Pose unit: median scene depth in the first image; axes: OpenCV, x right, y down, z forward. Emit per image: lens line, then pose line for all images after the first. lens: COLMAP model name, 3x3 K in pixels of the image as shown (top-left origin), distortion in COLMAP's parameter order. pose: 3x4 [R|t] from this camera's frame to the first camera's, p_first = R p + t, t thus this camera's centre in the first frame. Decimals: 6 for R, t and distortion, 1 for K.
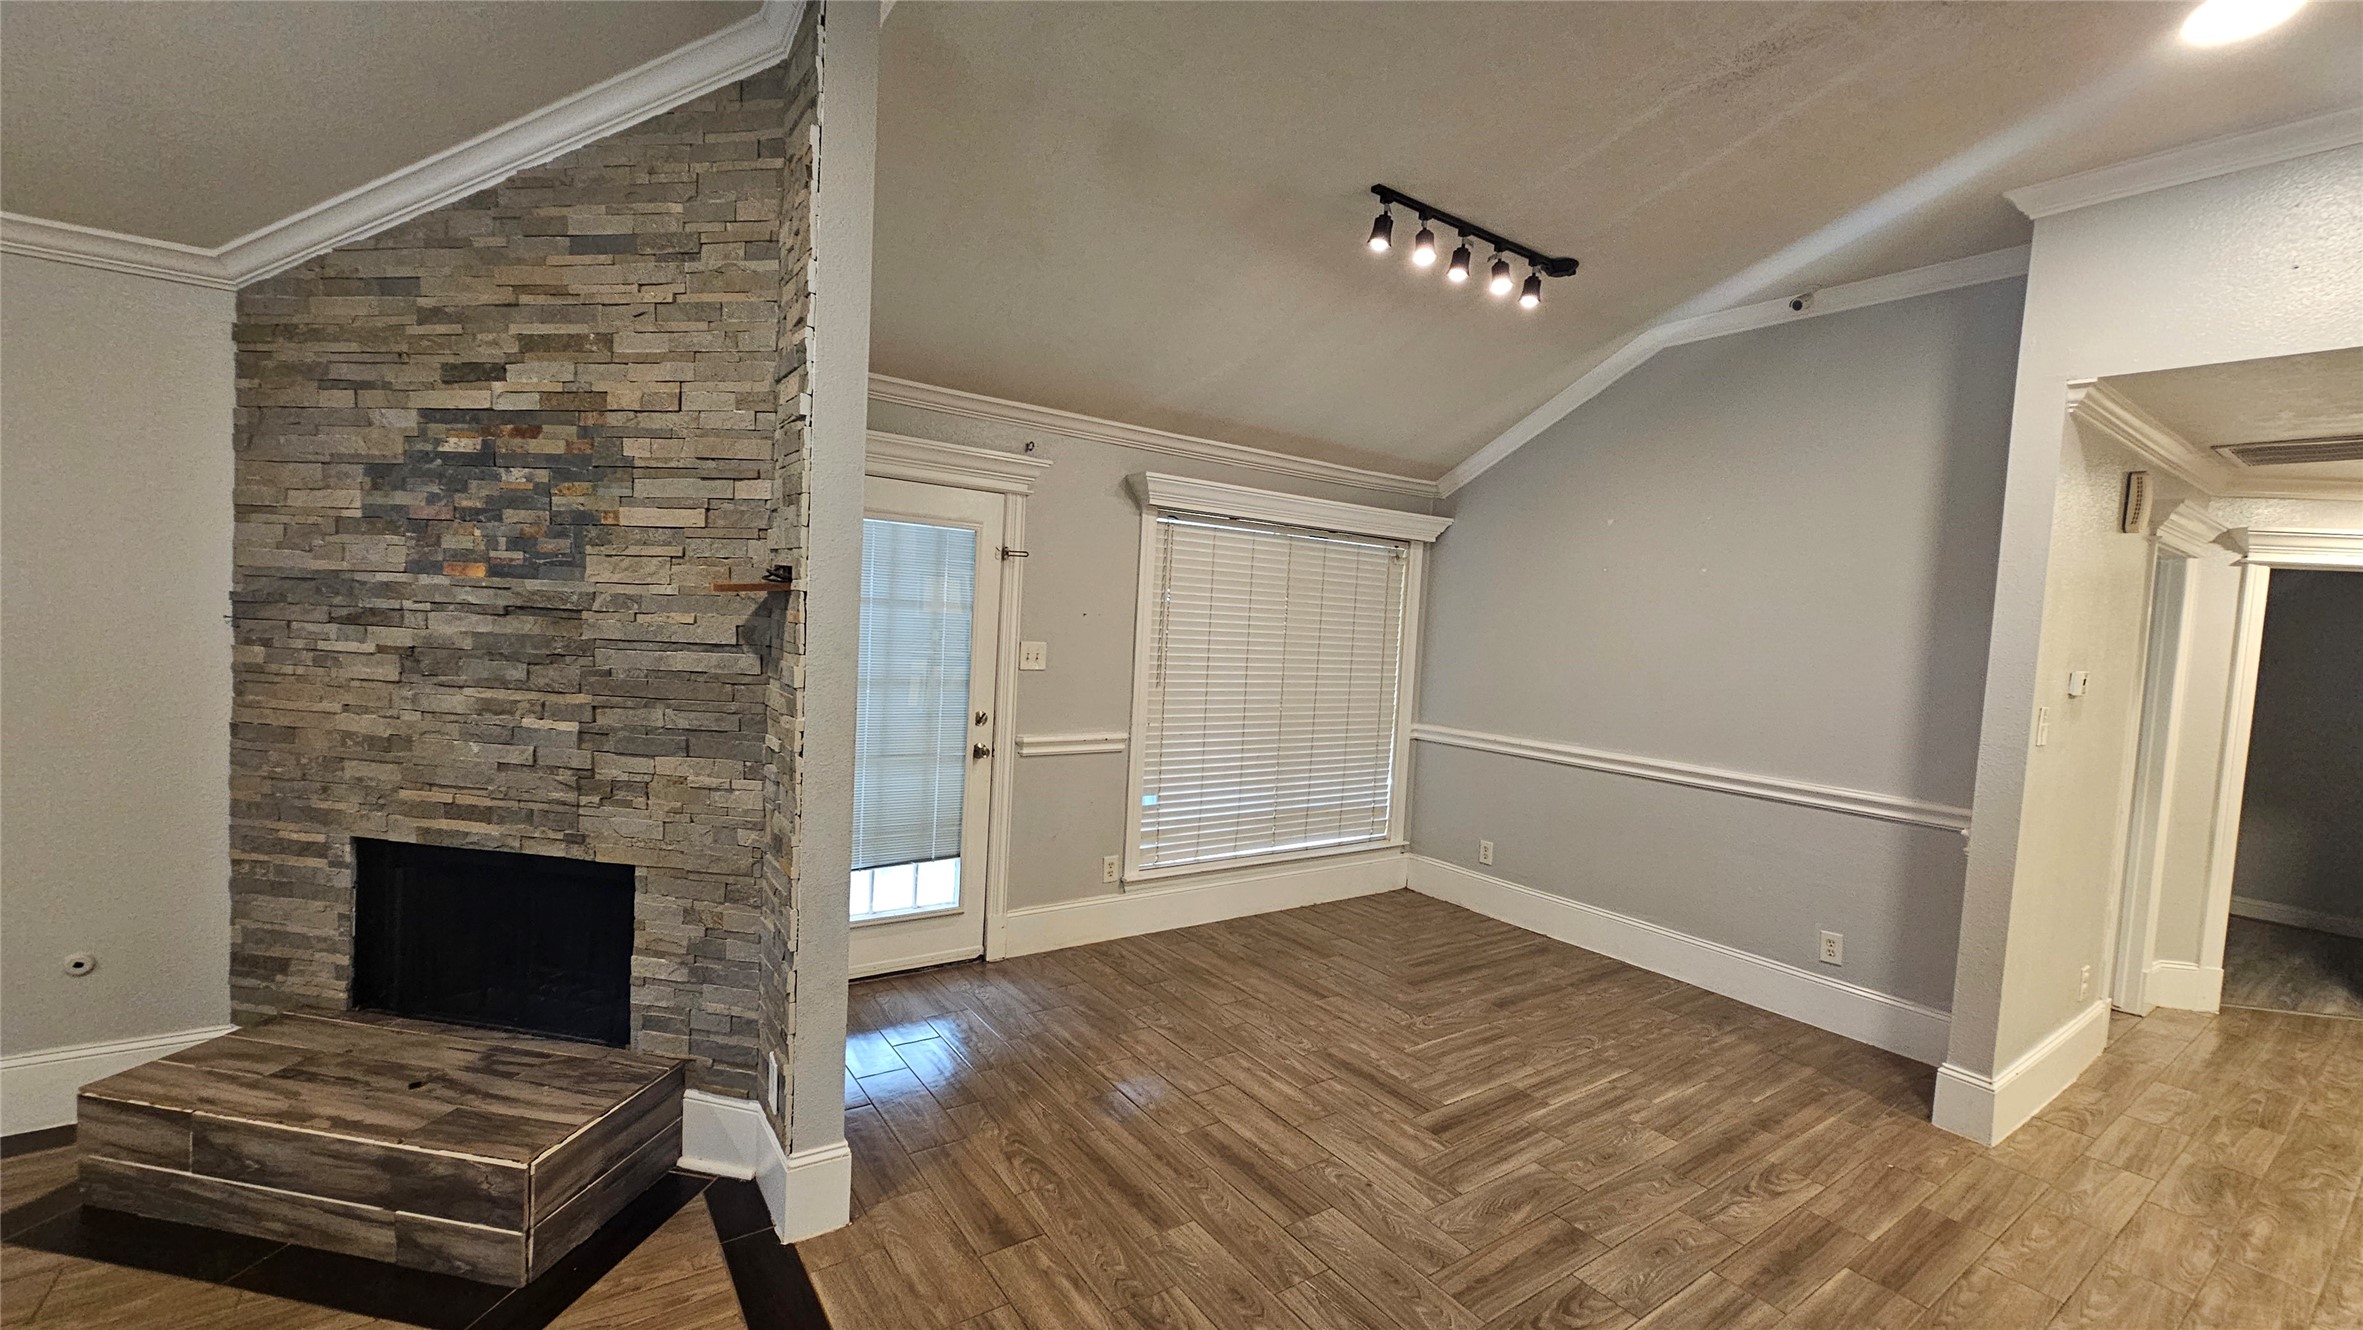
lens RADIAL K [[959.2, 0, 1191.3], [0, 959.2, 670.2], [0, 0, 1]] dist [-0.001976, 0.000560]
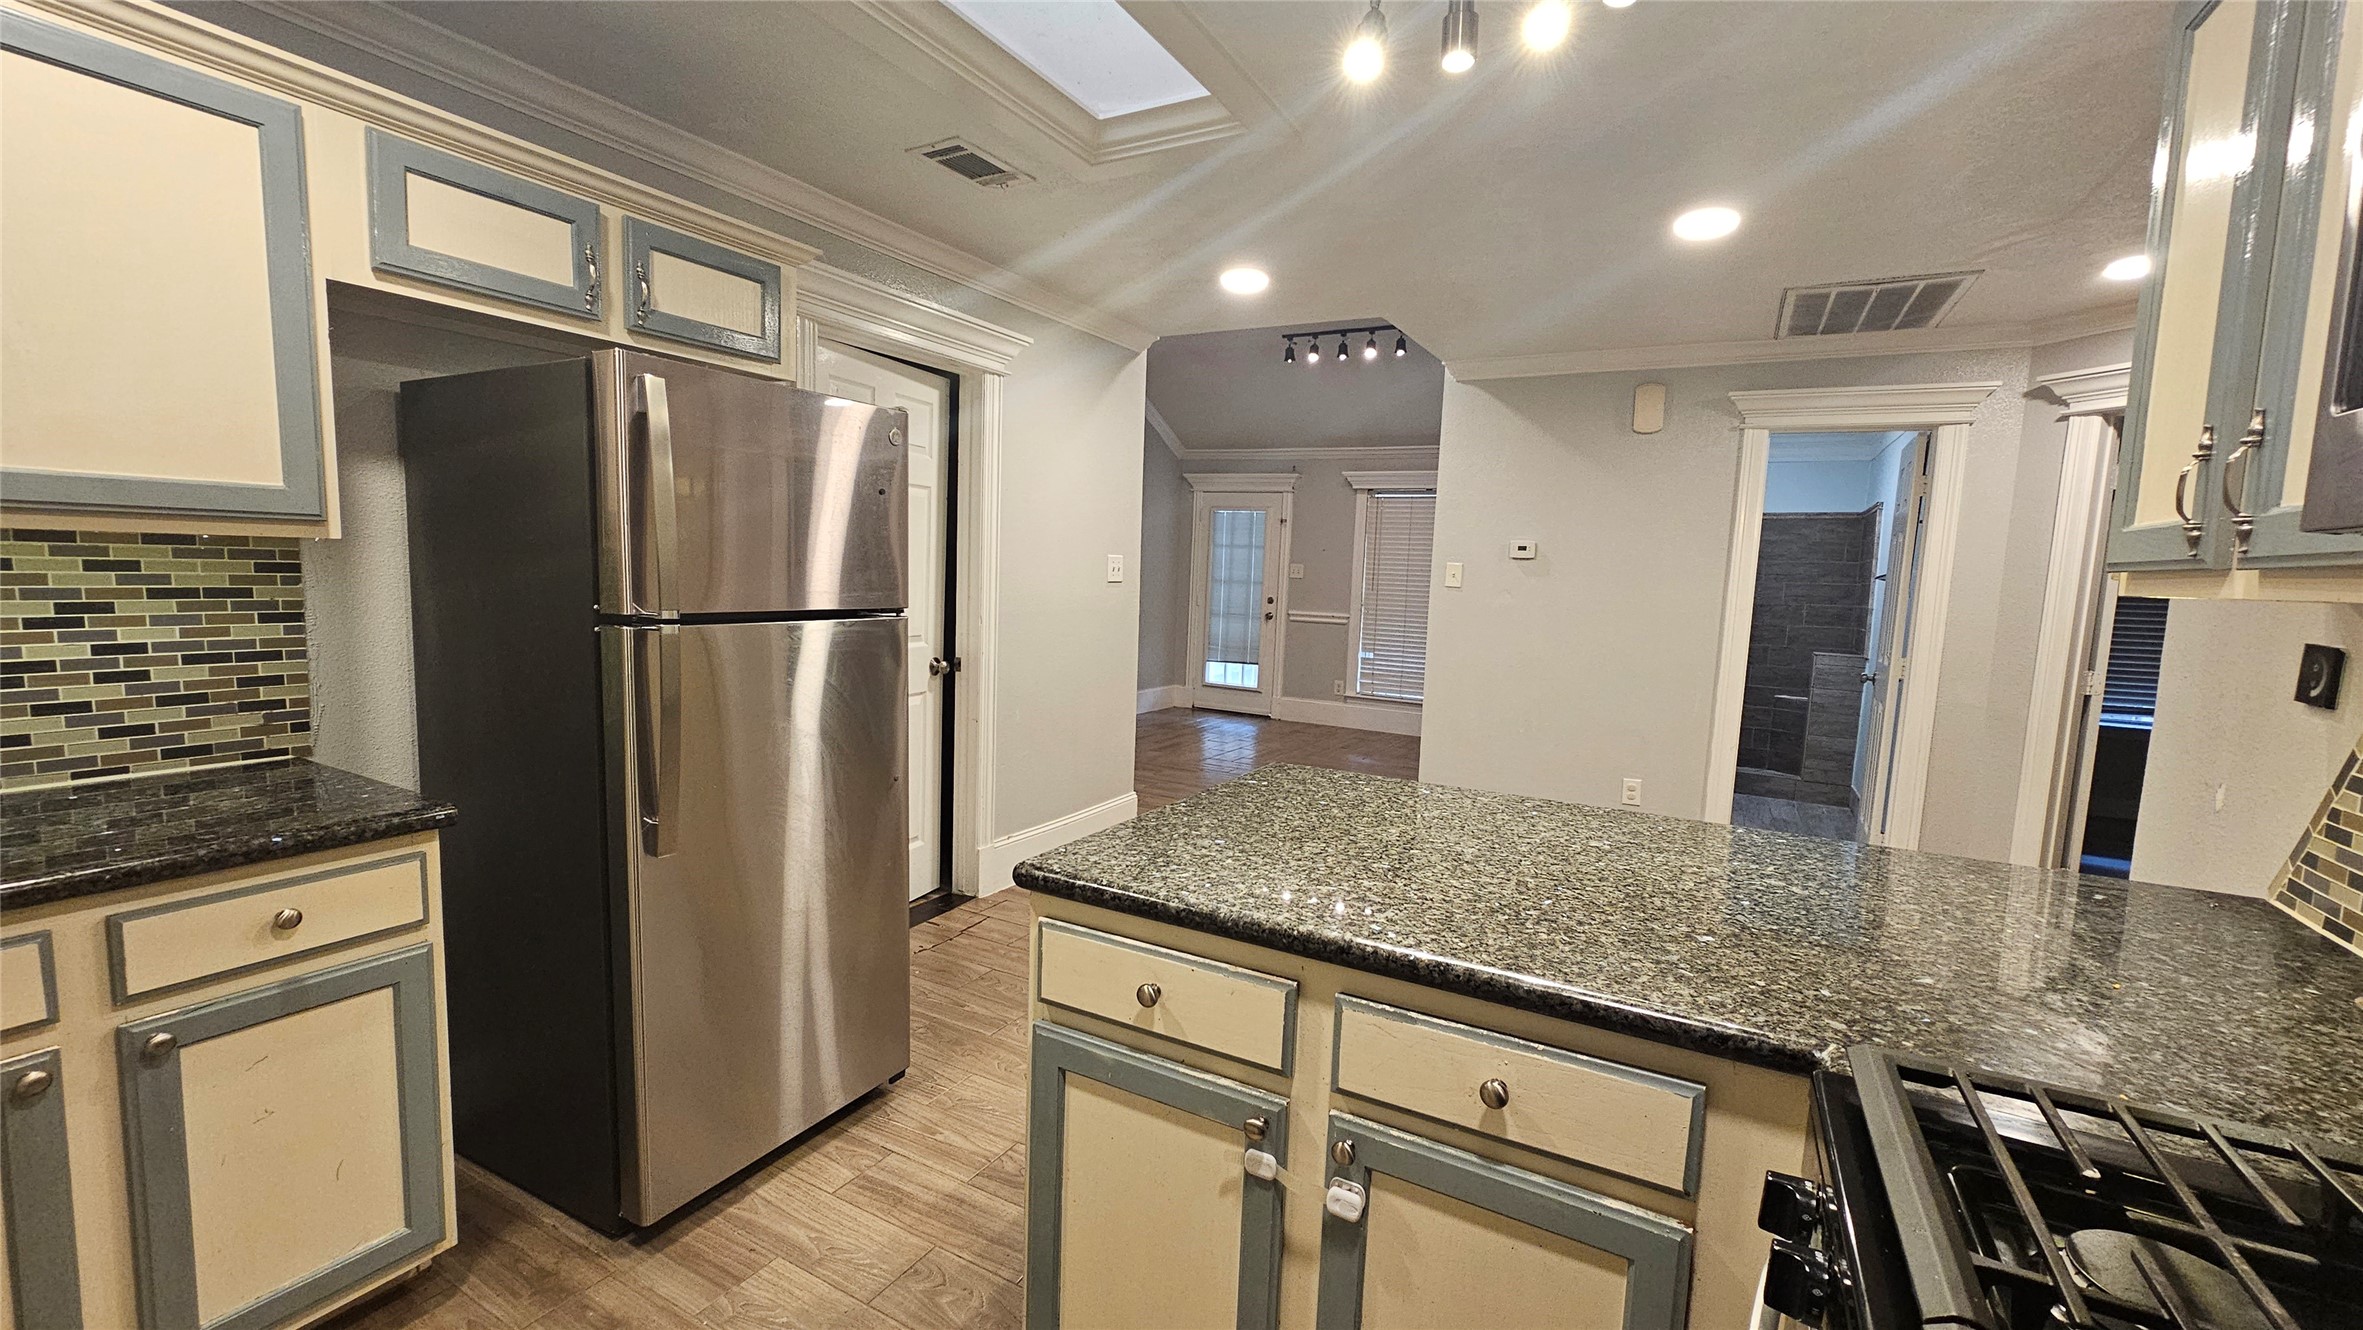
lens RADIAL K [[959.2, 0, 1186.9], [0, 959.2, 664.2], [0, 0, 1]] dist [-0.001976, 0.000560]
pose [[0.436728, 0.052711, -0.898048, 2.407916], [-0.066367, 0.997449, 0.026270, 0.220160], [0.897142, 0.048128, 0.439112, -0.130153]]
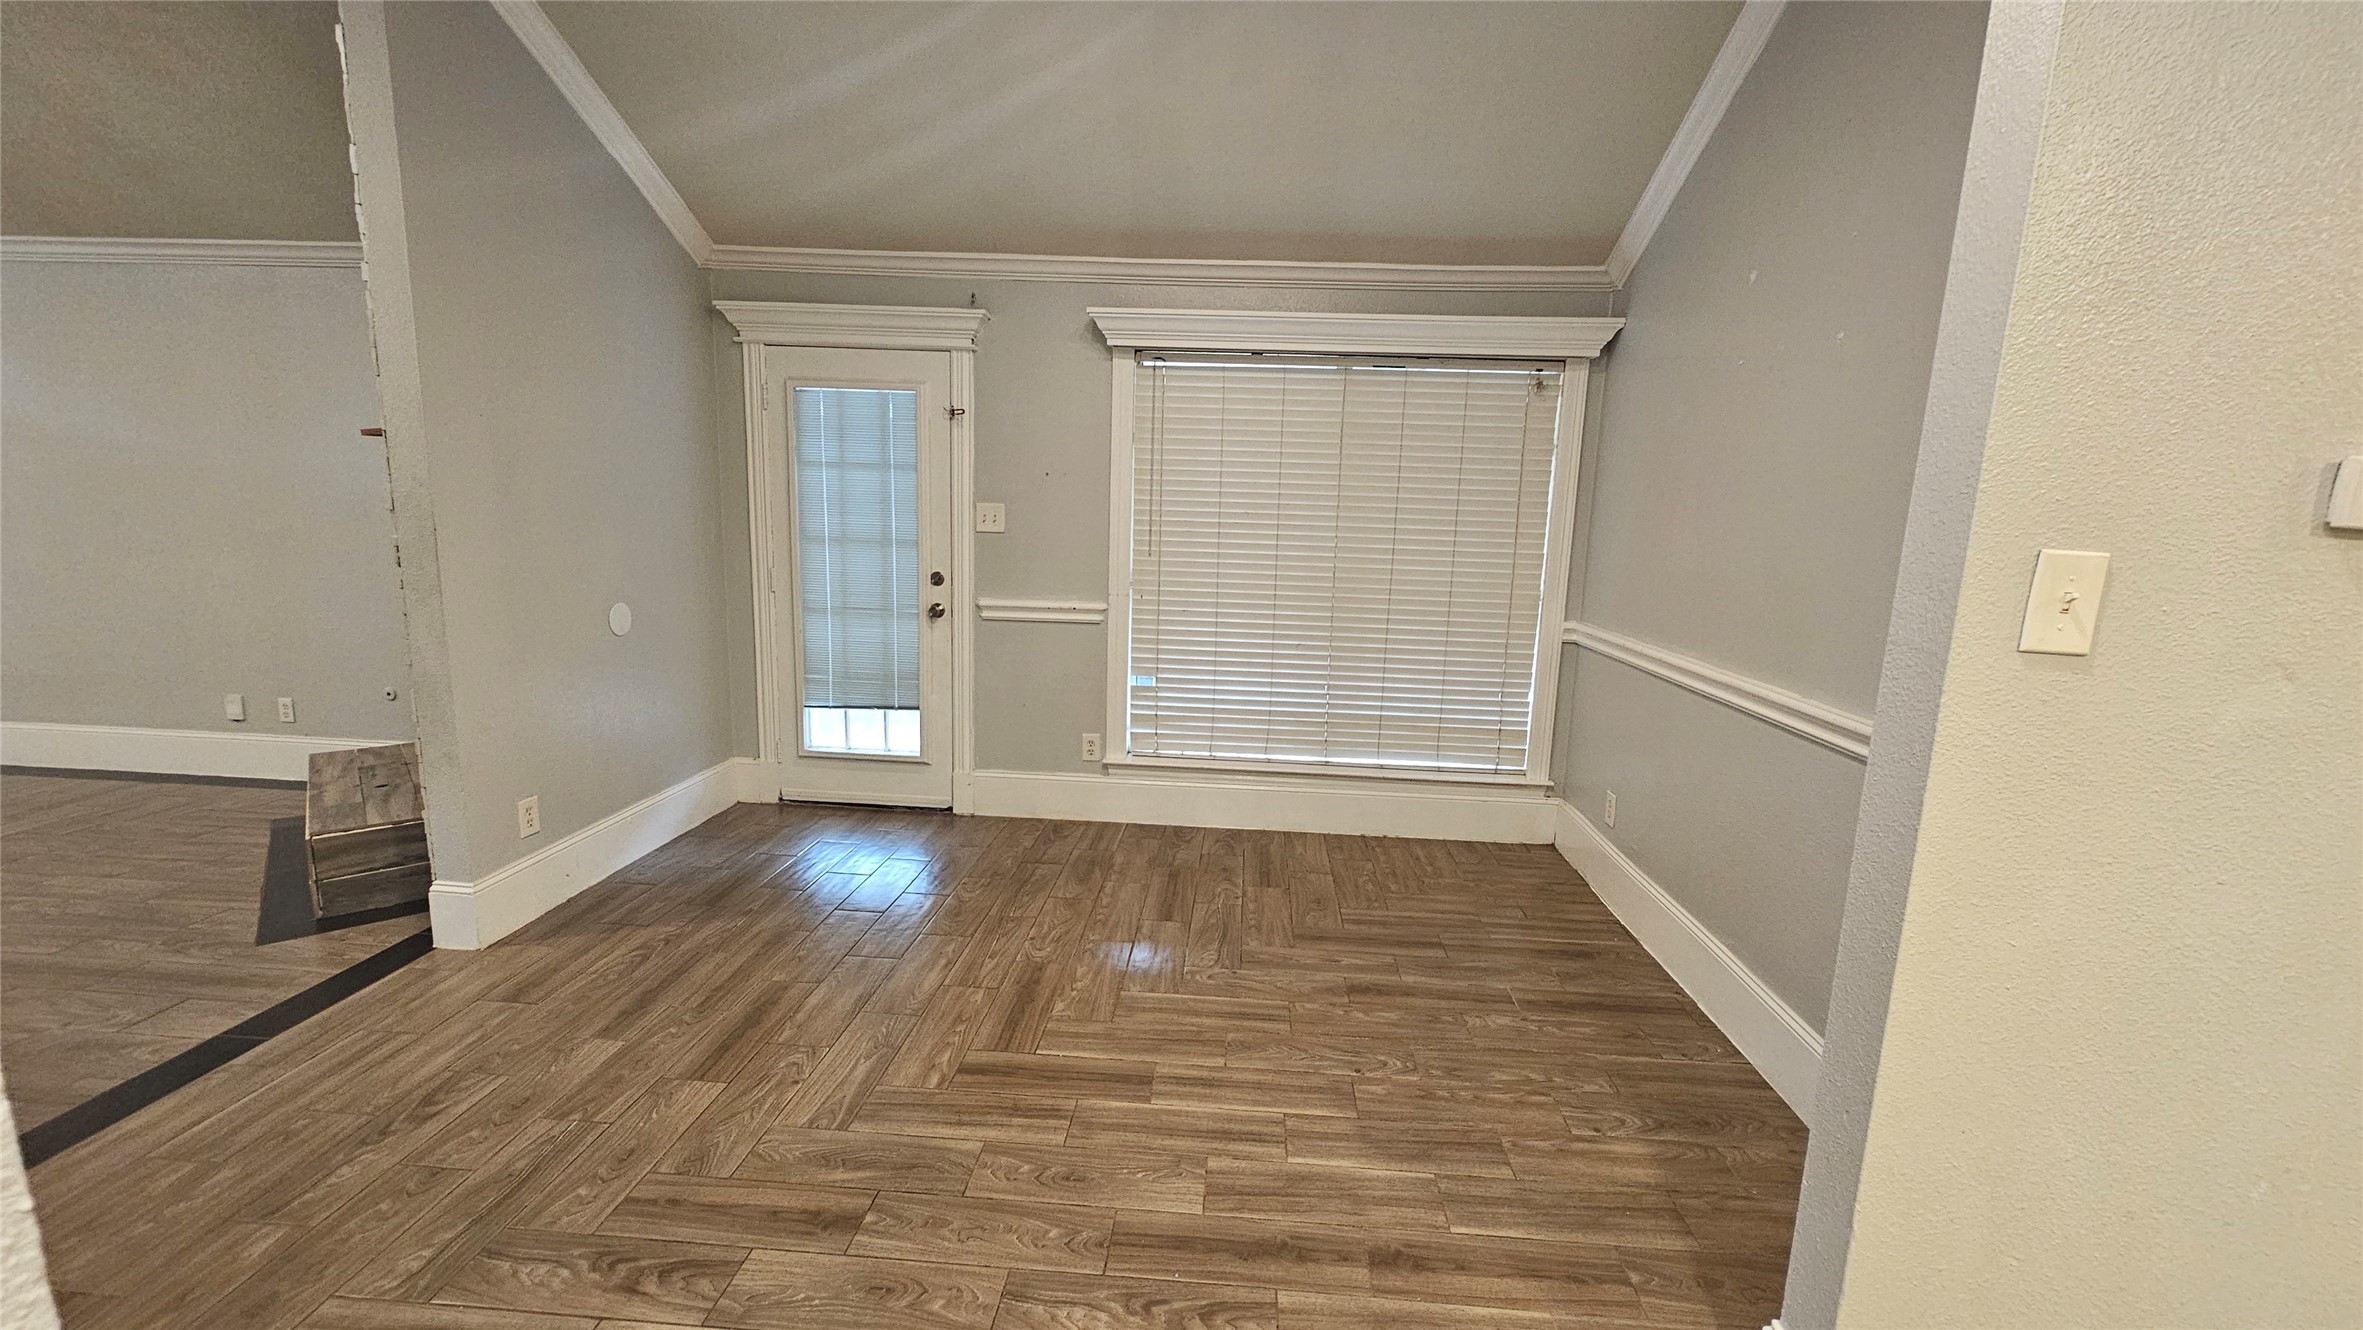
lens RADIAL K [[959.2, 0, 1194.5], [0, 959.2, 671.8], [0, 0, 1]] dist [-0.001976, 0.000560]
pose [[0.776837, 0.078890, -0.624740, 0.967061], [-0.024812, 0.995186, 0.094816, 0.067787], [0.629213, -0.058156, 0.775054, 0.556178]]
